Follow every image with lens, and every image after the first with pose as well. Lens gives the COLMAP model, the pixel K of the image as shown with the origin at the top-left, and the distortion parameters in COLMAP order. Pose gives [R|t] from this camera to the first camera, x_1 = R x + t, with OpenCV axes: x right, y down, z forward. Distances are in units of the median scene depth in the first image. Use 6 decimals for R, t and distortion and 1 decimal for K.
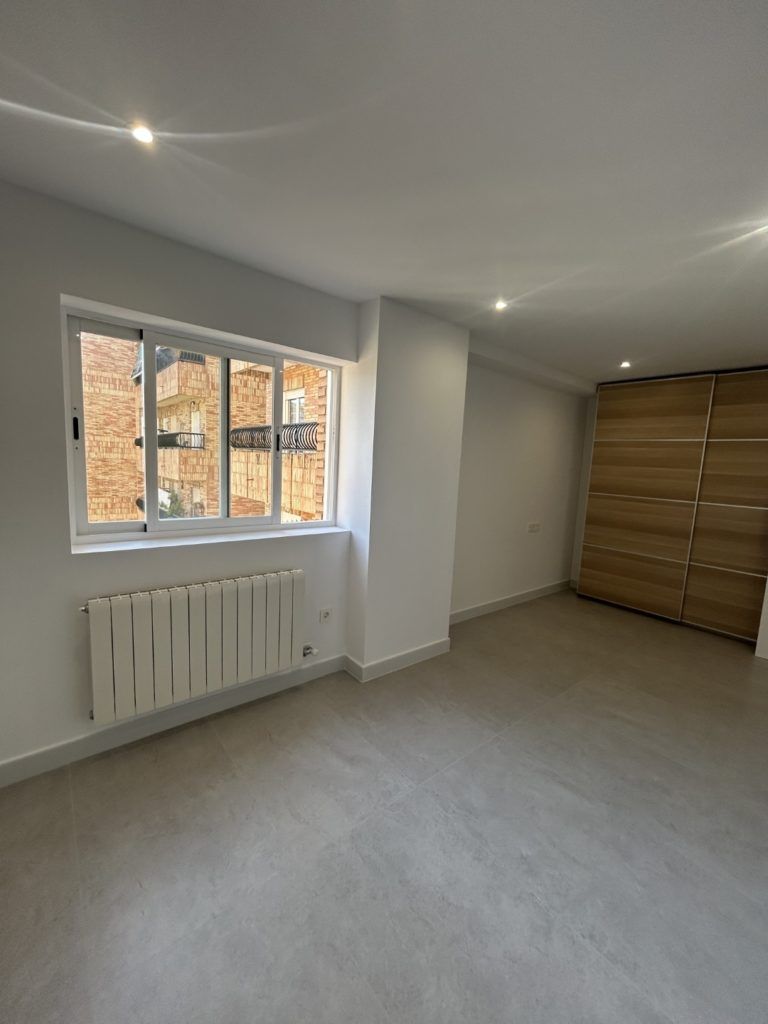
lens RADIAL K [[412.6, 0, 385.7], [0, 412.6, 512.0], [0, 0, 1]] dist [-0.004444, 0.002258]
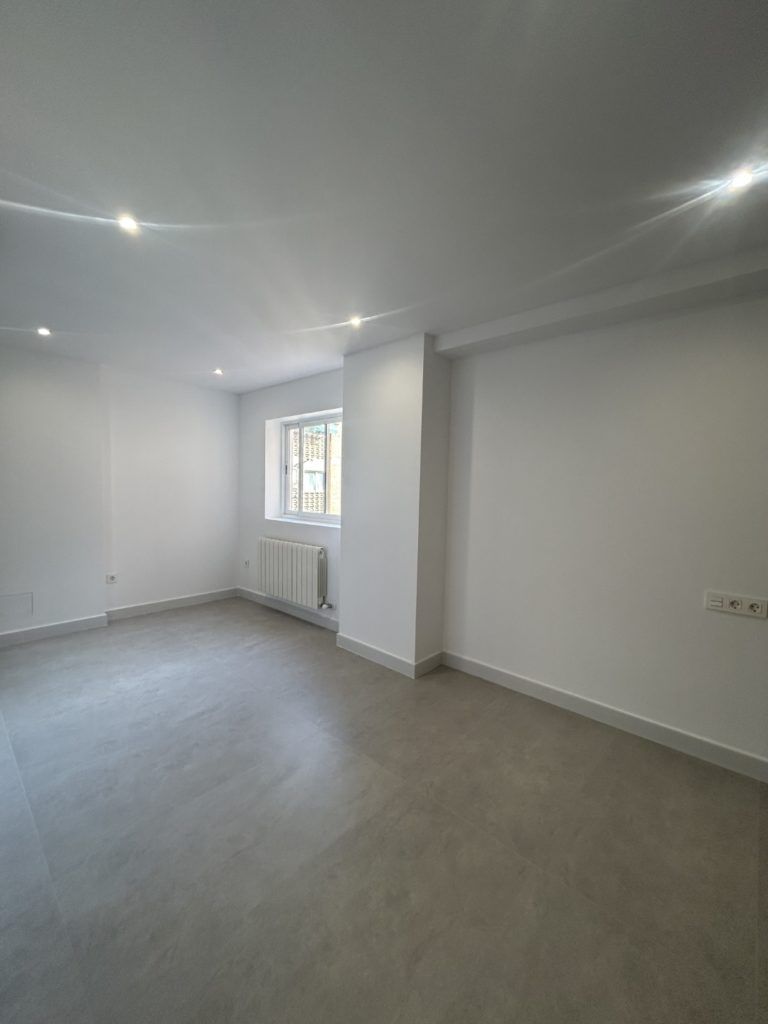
lens RADIAL K [[412.6, 0, 385.7], [0, 412.6, 512.0], [0, 0, 1]] dist [-0.004444, 0.002258]
pose [[0.140235, 0.011310, -0.990054, 1.046540], [-0.134143, 0.990932, -0.007680, -0.011409], [0.980989, 0.133886, 0.140481, 0.767306]]
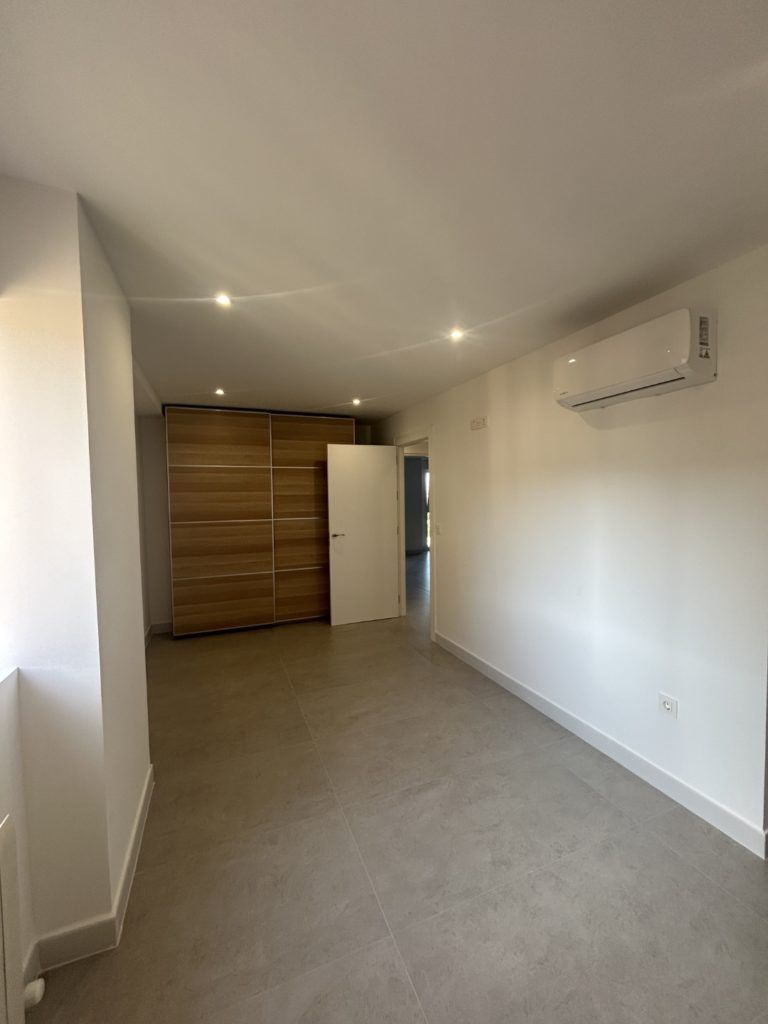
lens RADIAL K [[412.6, 0, 385.7], [0, 412.6, 512.0], [0, 0, 1]] dist [-0.004444, 0.002258]
pose [[0.297637, -0.097483, 0.949689, -0.322029], [0.145842, 0.987740, 0.055682, -0.075639], [-0.943474, 0.121931, 0.308205, 0.394604]]
